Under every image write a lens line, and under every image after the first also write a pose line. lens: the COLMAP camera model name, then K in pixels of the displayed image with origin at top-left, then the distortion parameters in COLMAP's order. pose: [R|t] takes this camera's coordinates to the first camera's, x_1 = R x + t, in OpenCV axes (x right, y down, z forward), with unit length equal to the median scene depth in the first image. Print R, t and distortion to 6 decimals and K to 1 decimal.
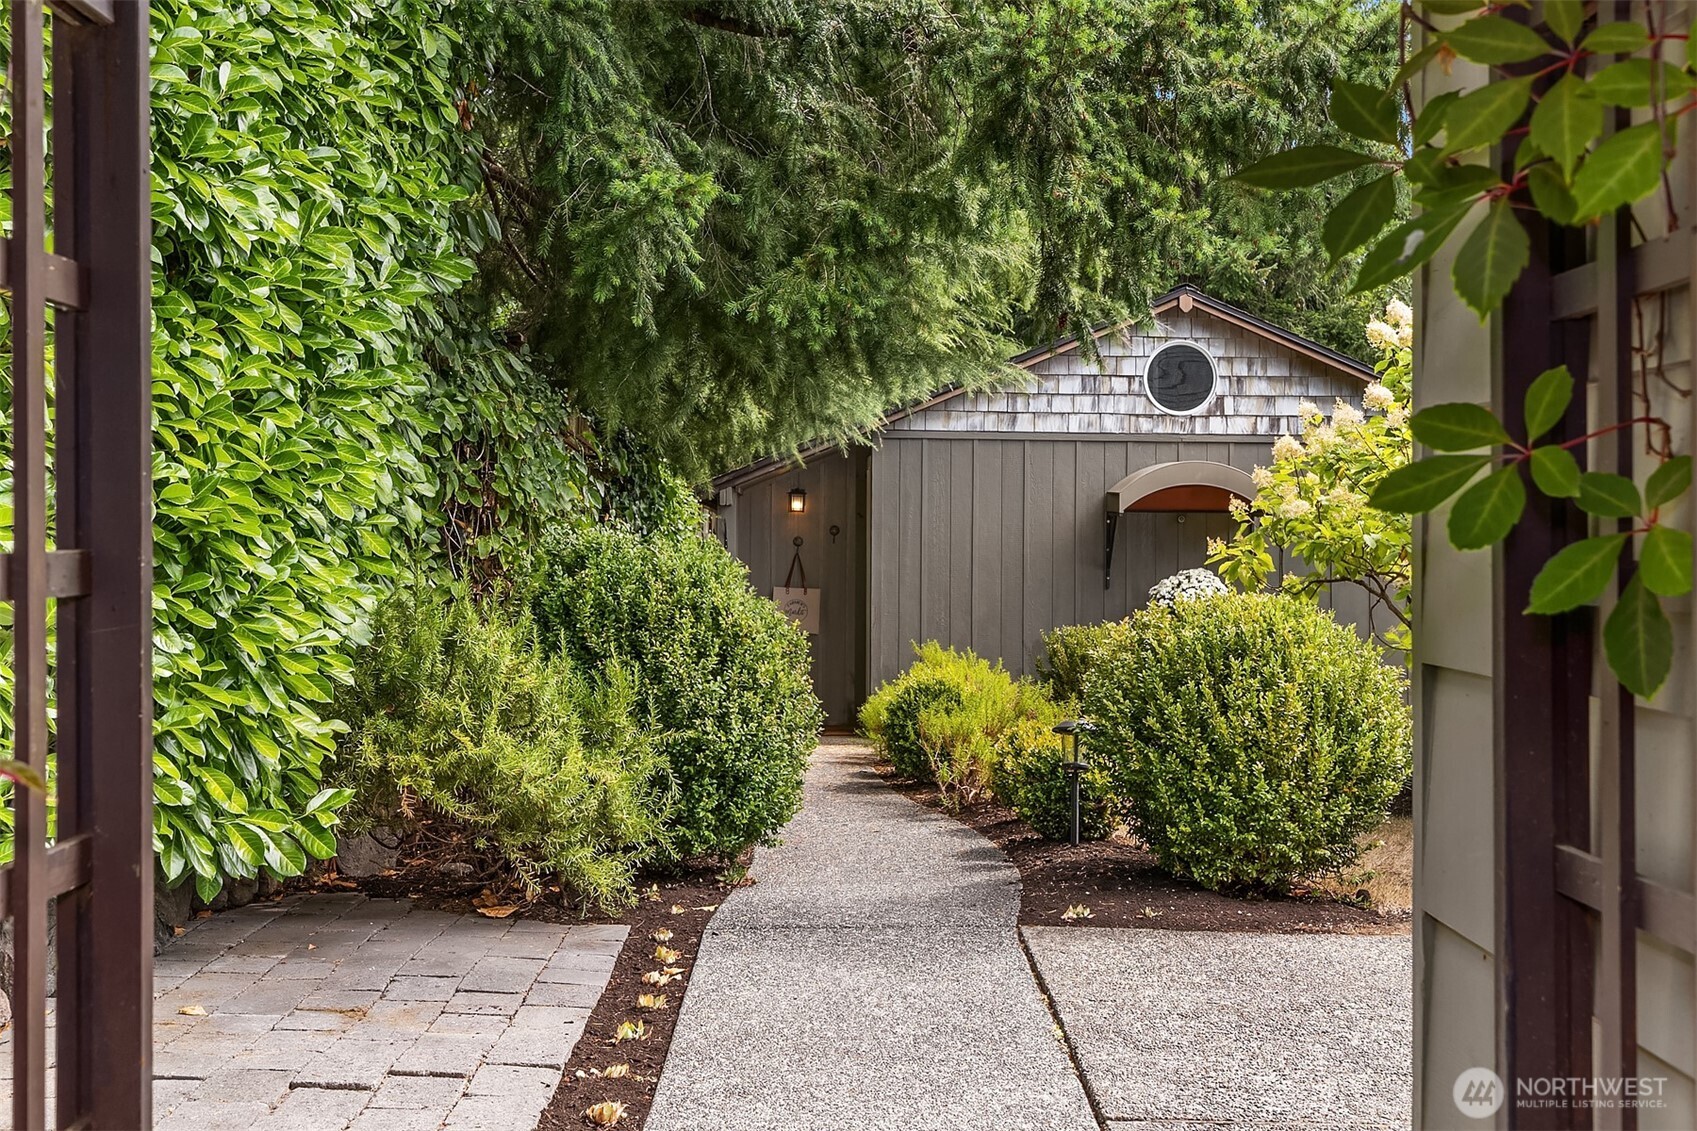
lens RADIAL K [[1337.4, 0, 852.3], [0, 1337.4, 552.1], [0, 0, 1]] dist [0.016379, 0.002690]
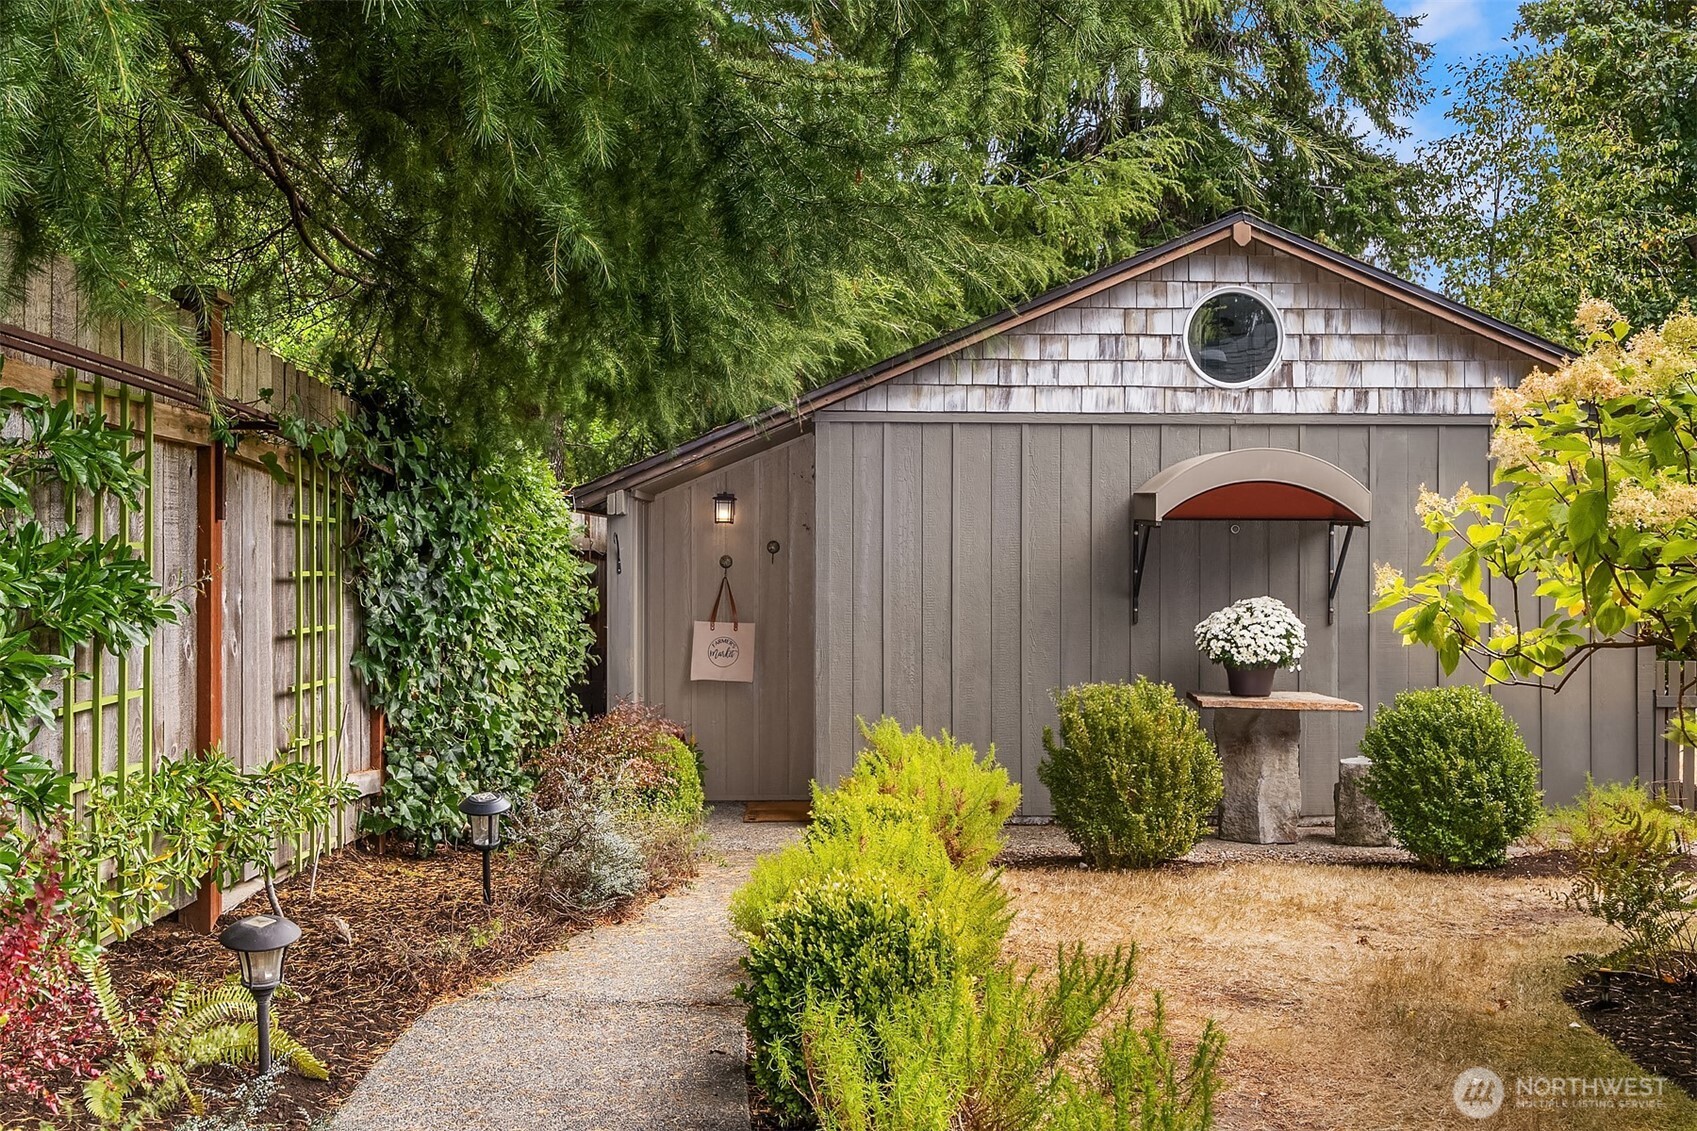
lens RADIAL K [[1177.0, 0, 843.1], [0, 1177.0, 573.1], [0, 0, 1]] dist [0.010165, 0.000586]
pose [[0.999920, -0.007129, -0.010432, 0.036307], [0.007254, 0.999902, 0.011993, -0.009692], [0.010345, -0.012068, 0.999874, 0.348076]]
